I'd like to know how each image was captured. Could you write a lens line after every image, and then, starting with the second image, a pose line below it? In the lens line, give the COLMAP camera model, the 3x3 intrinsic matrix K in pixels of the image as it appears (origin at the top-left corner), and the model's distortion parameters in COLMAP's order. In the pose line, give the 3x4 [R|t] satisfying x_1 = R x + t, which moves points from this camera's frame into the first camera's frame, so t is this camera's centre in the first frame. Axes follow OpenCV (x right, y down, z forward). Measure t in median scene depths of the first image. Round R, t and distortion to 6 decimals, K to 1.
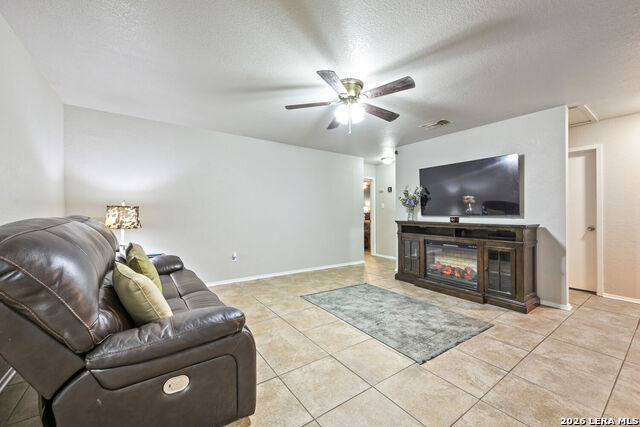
lens RADIAL K [[254.0, 0, 321.1], [0, 254.0, 215.5], [0, 0, 1]] dist [0.000471, 0.000261]
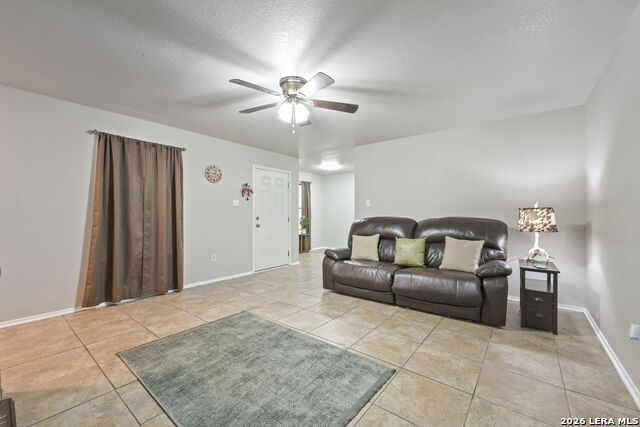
lens RADIAL K [[264.2, 0, 320.0], [0, 264.2, 213.5], [0, 0, 1]] dist [0.001749, 0.000220]
pose [[-0.960328, -0.006400, -0.278799, 0.242313], [-0.008471, 0.999945, 0.006226, -0.015161], [0.278744, 0.008340, -0.960329, 1.576371]]
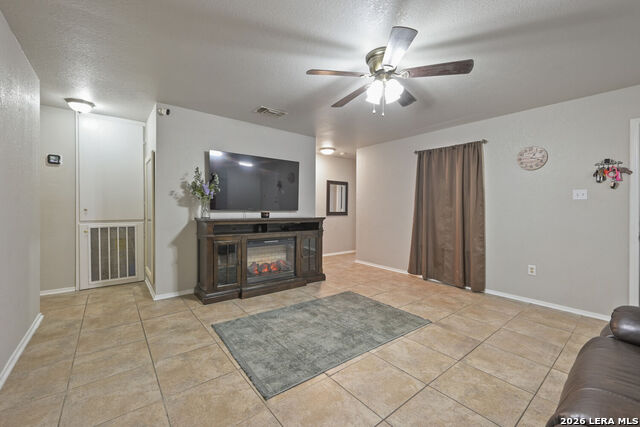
lens RADIAL K [[262.1, 0, 318.7], [0, 262.1, 210.4], [0, 0, 1]] dist [-0.001678, -0.000082]
pose [[-0.051477, -0.015272, 0.998557, -0.569431], [-0.001098, 0.999883, 0.015236, -0.019148], [-0.998674, -0.000312, -0.051487, 0.987107]]
